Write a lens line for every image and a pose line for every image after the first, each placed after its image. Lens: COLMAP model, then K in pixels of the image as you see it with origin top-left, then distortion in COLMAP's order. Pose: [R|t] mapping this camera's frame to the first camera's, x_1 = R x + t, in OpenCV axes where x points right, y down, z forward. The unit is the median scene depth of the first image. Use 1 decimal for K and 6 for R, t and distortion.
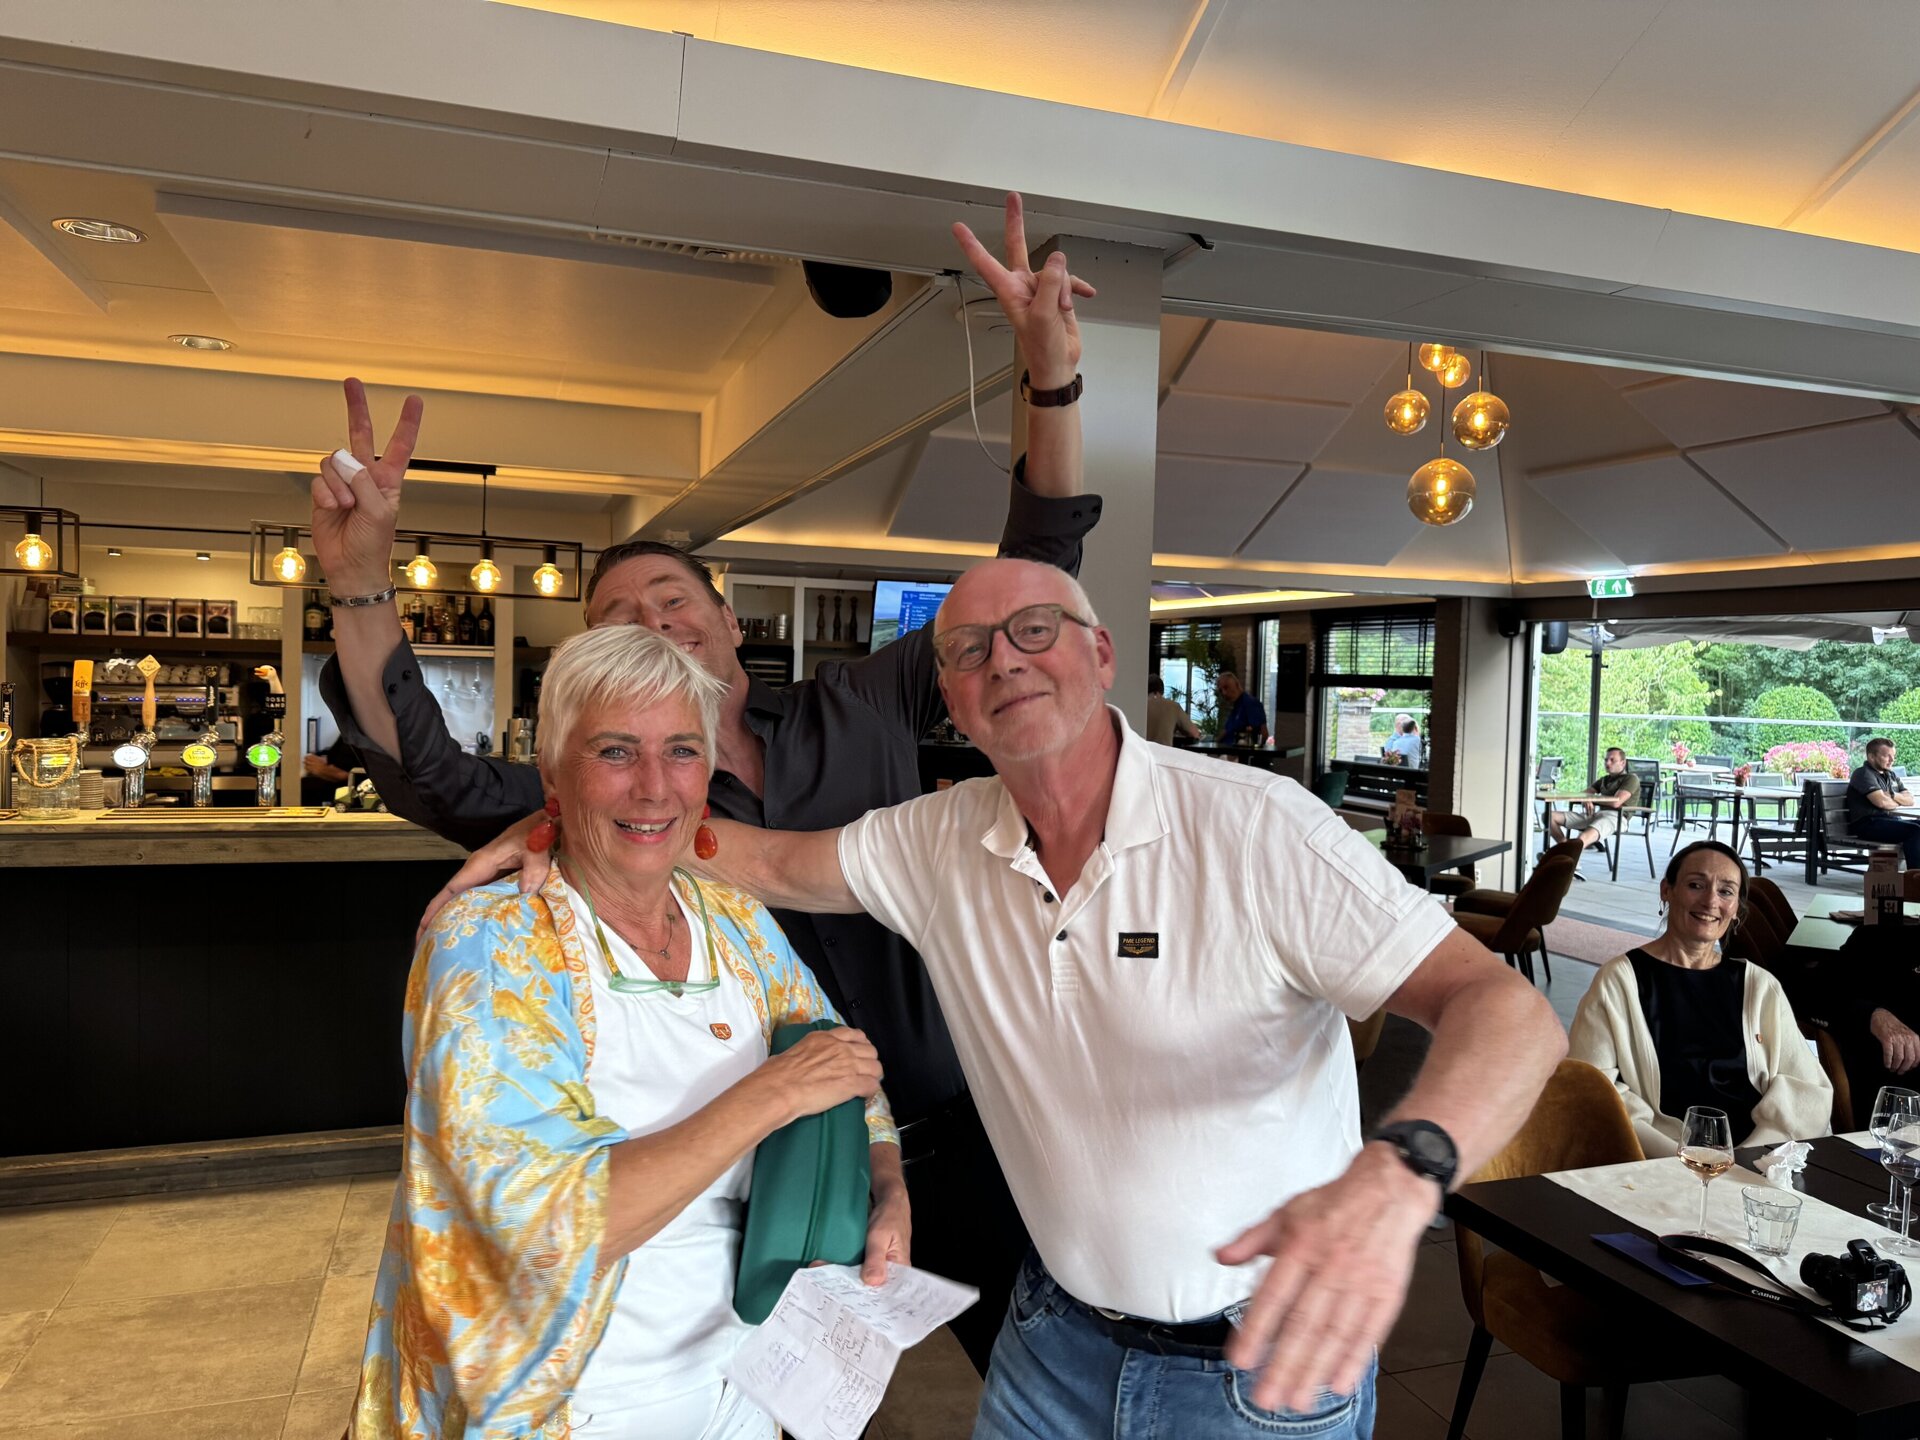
lens RADIAL K [[1361.6, 0, 956.9], [0, 1361.6, 725.4], [0, 0, 1]] dist [0.014202, -0.023735]
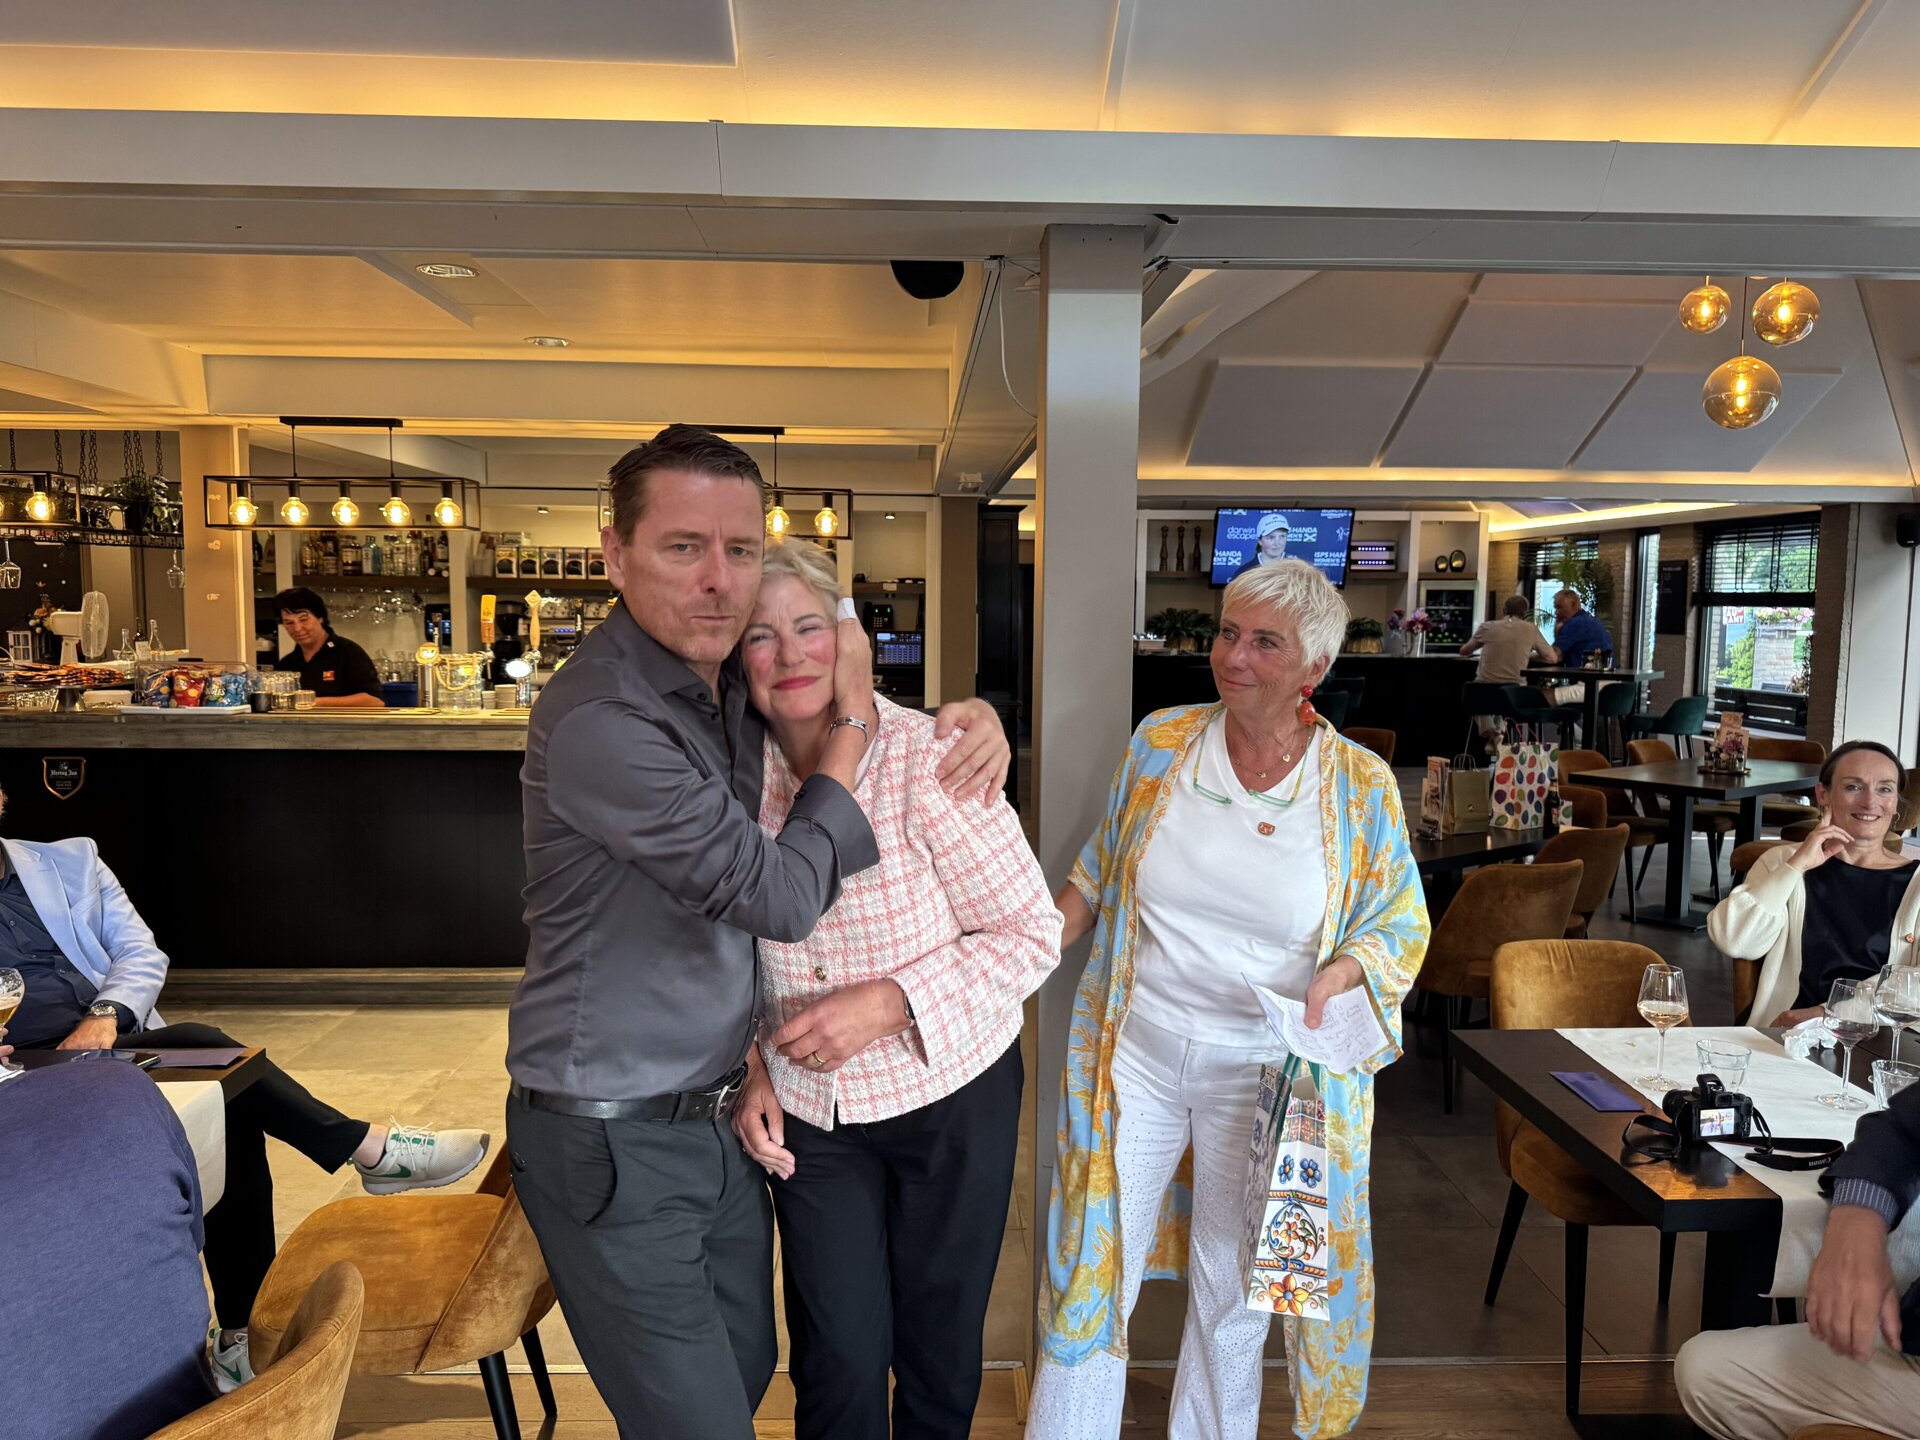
lens RADIAL K [[1361.6, 0, 950.9], [0, 1361.6, 731.1], [0, 0, 1]] dist [0.014202, -0.023735]
pose [[0.954308, 0.010717, -0.298633, 0.113942], [0.004831, 0.998673, 0.051279, 0.011537], [0.298786, -0.050379, 0.952989, -0.073401]]
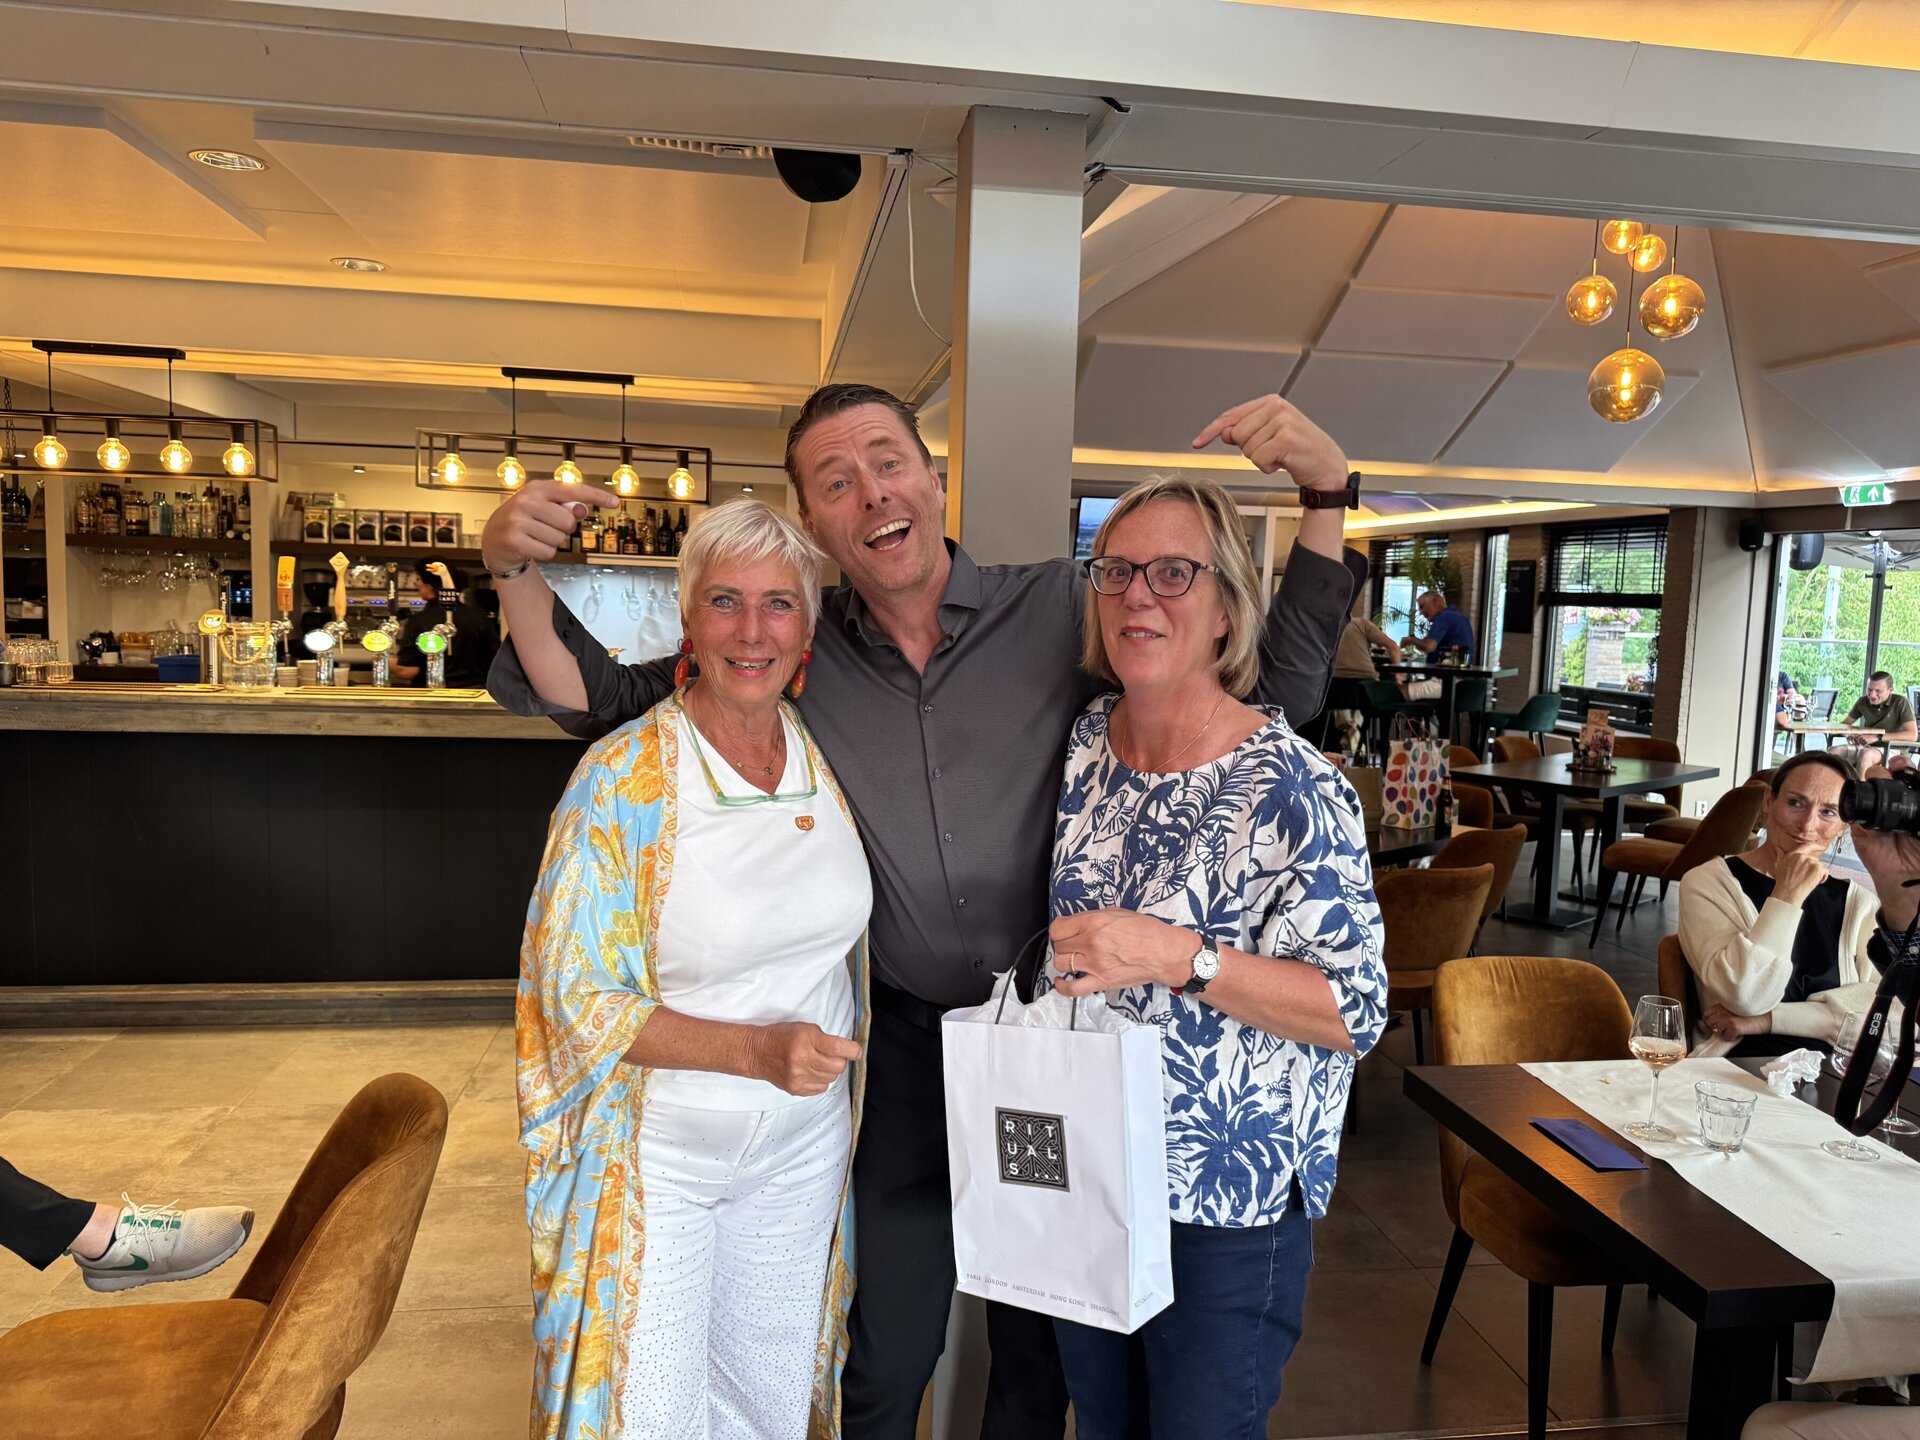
lens RADIAL K [[1361.6, 0, 955.5], [0, 1361.6, 723.1], [0, 0, 1]] dist [0.014202, -0.023735]
pose [[0.982235, 0.023751, -0.186145, 0.082073], [-0.014041, 0.998479, 0.053311, 0.015087], [0.187128, -0.049750, 0.981075, -0.010062]]
